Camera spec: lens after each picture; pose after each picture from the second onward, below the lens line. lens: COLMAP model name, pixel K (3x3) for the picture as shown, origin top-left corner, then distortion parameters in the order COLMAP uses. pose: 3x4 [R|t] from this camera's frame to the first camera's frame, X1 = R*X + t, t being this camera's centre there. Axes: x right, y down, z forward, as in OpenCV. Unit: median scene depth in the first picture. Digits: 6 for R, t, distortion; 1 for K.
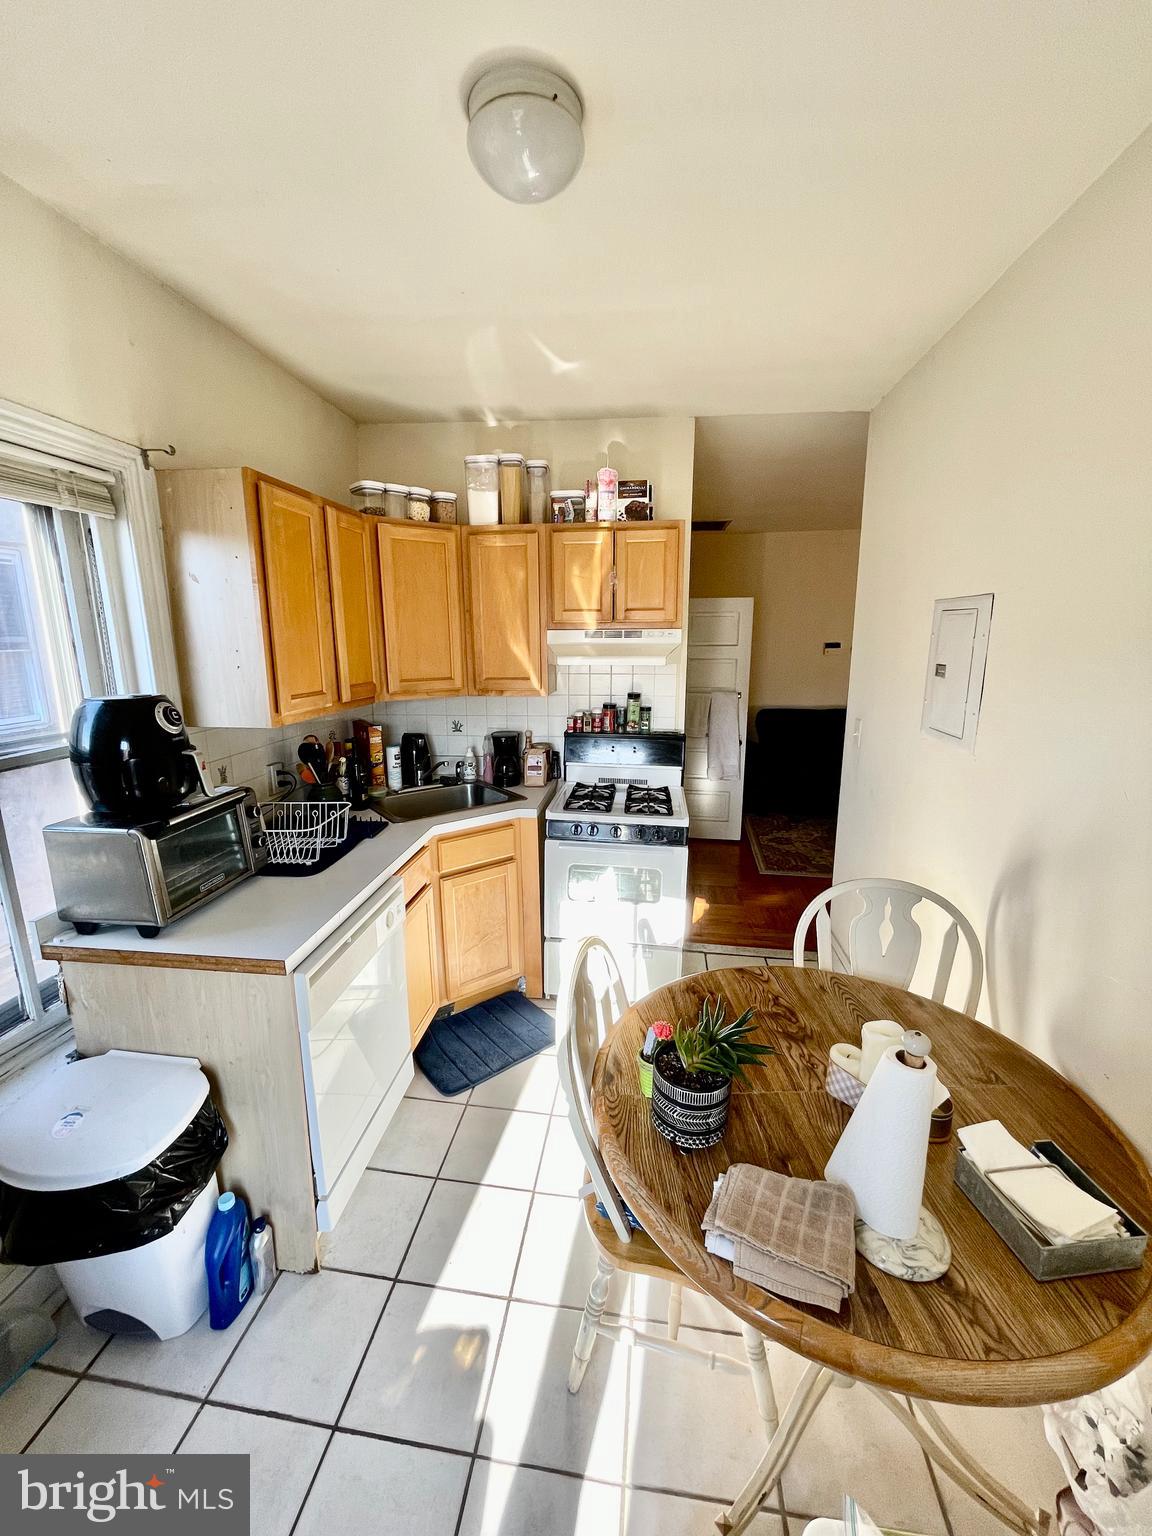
lens RADIAL K [[621.3, 0, 569.4], [0, 621.3, 767.6], [0, 0, 1]] dist [0.001153, 0.000532]
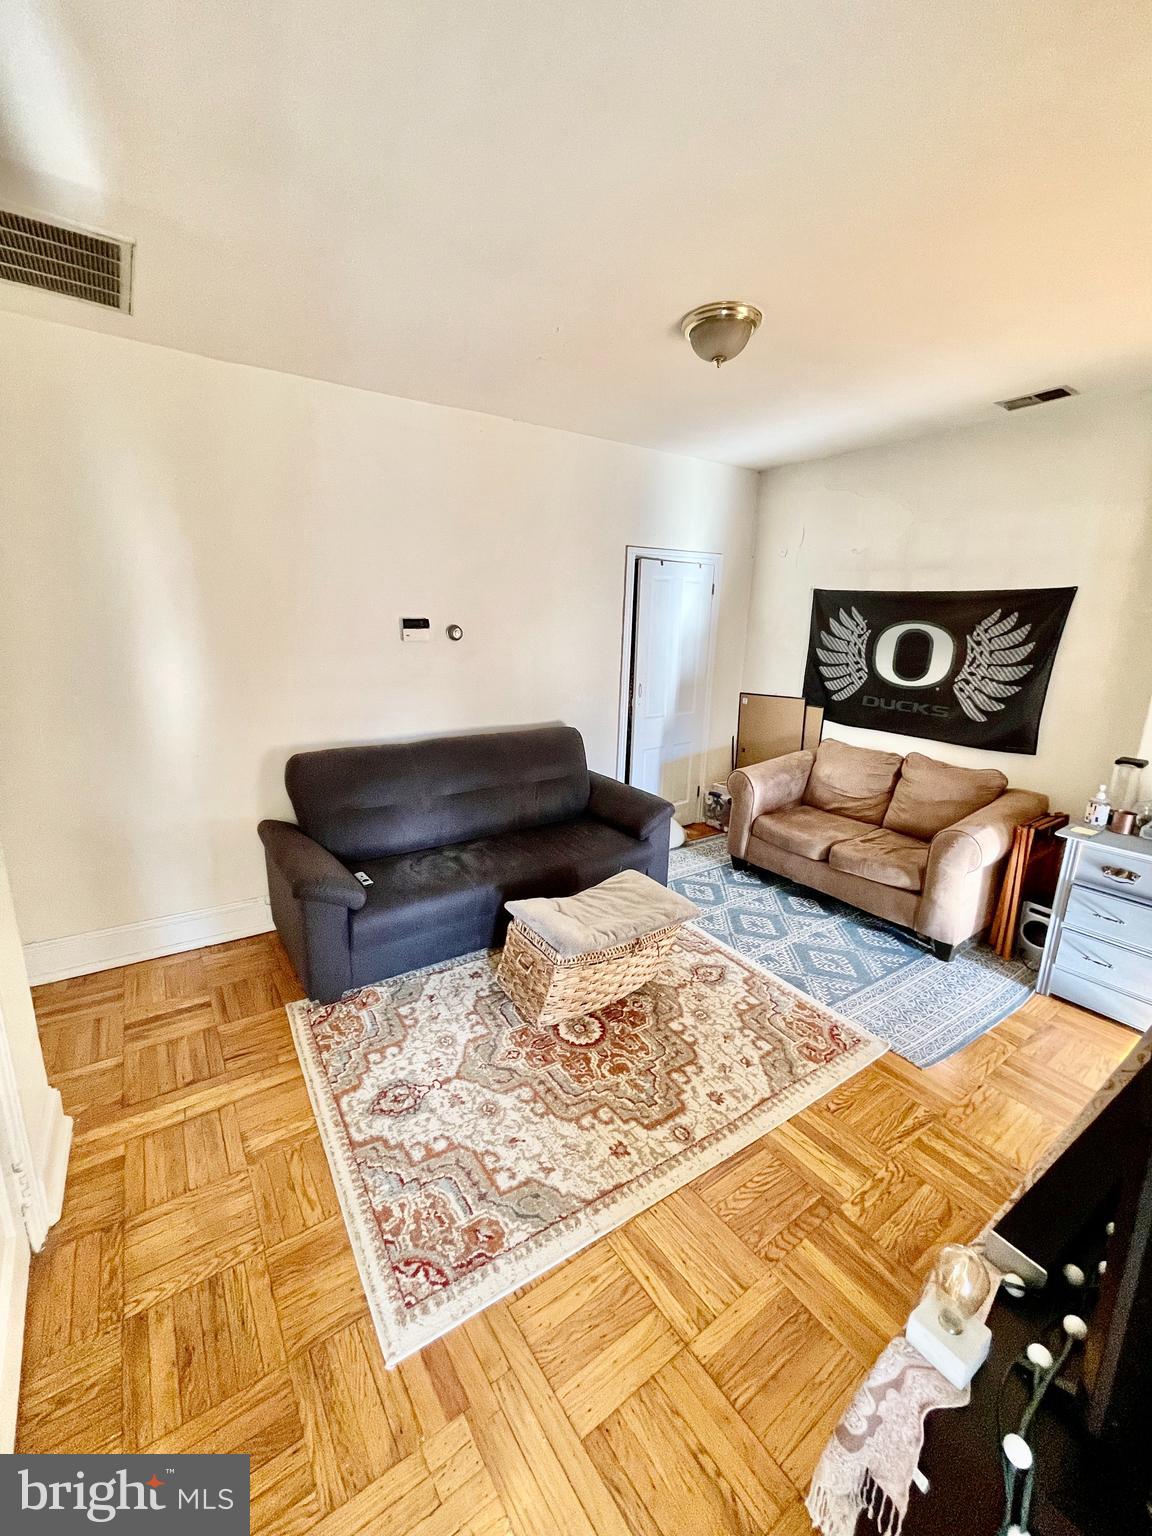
lens RADIAL K [[621.3, 0, 573.2], [0, 621.3, 763.3], [0, 0, 1]] dist [0.001153, 0.000532]
pose [[0.731899, -0.134132, 0.668081, 0.176620], [0.113850, 0.990724, 0.074184, -0.117705], [-0.671834, 0.021766, 0.740382, 0.598569]]
